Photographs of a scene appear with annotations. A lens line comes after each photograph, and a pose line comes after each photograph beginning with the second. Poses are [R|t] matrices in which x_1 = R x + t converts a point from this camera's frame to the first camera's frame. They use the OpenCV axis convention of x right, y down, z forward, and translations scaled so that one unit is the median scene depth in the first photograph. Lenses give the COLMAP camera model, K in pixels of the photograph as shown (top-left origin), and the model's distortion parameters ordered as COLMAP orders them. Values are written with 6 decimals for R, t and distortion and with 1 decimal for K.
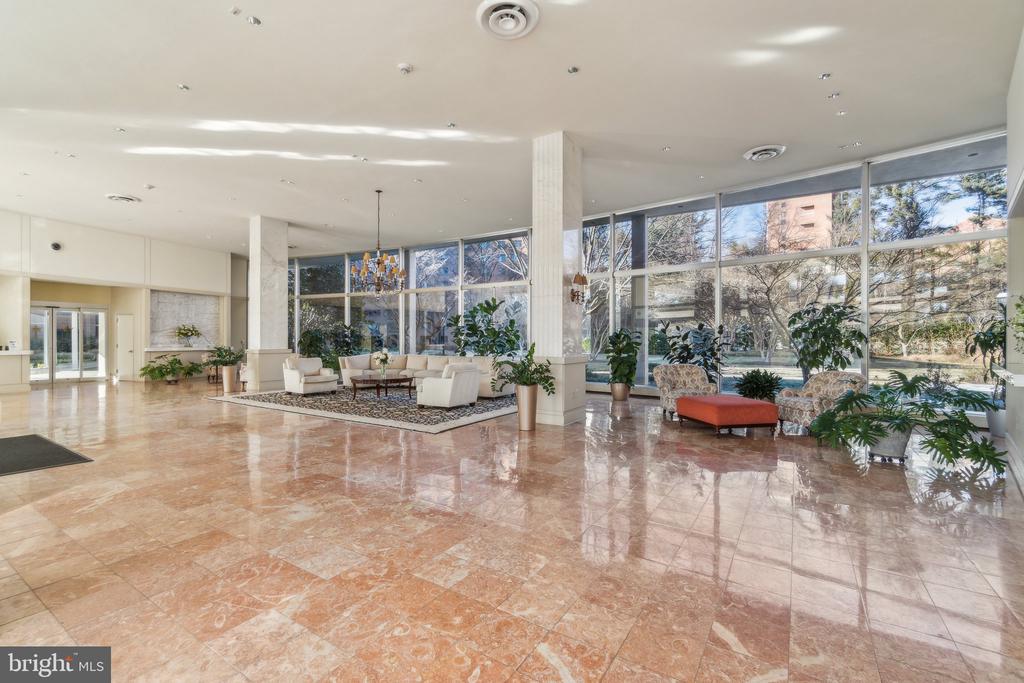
lens RADIAL K [[448.9, 0, 505.1], [0, 448.9, 336.1], [0, 0, 1]] dist [-0.000733, 0.000892]
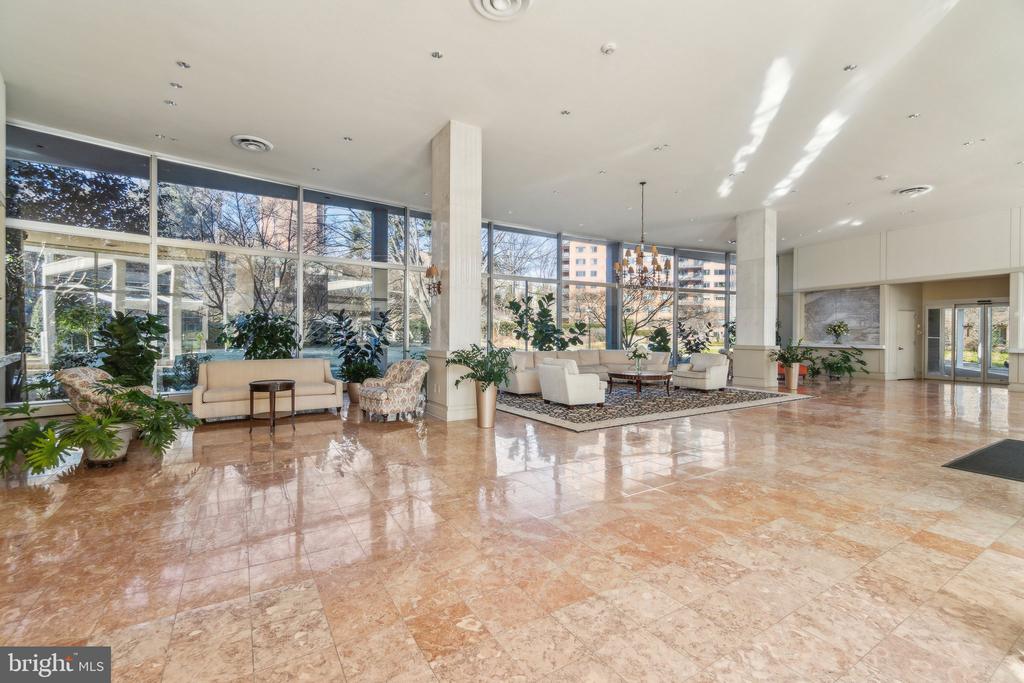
lens RADIAL K [[448.9, 0, 505.1], [0, 448.9, 336.1], [0, 0, 1]] dist [-0.000733, 0.000892]
pose [[0.417002, 0.002553, 0.908902, -1.639788], [-0.016848, 0.999846, 0.004921, 0.026050], [-0.908750, -0.017365, 0.416981, 1.069278]]
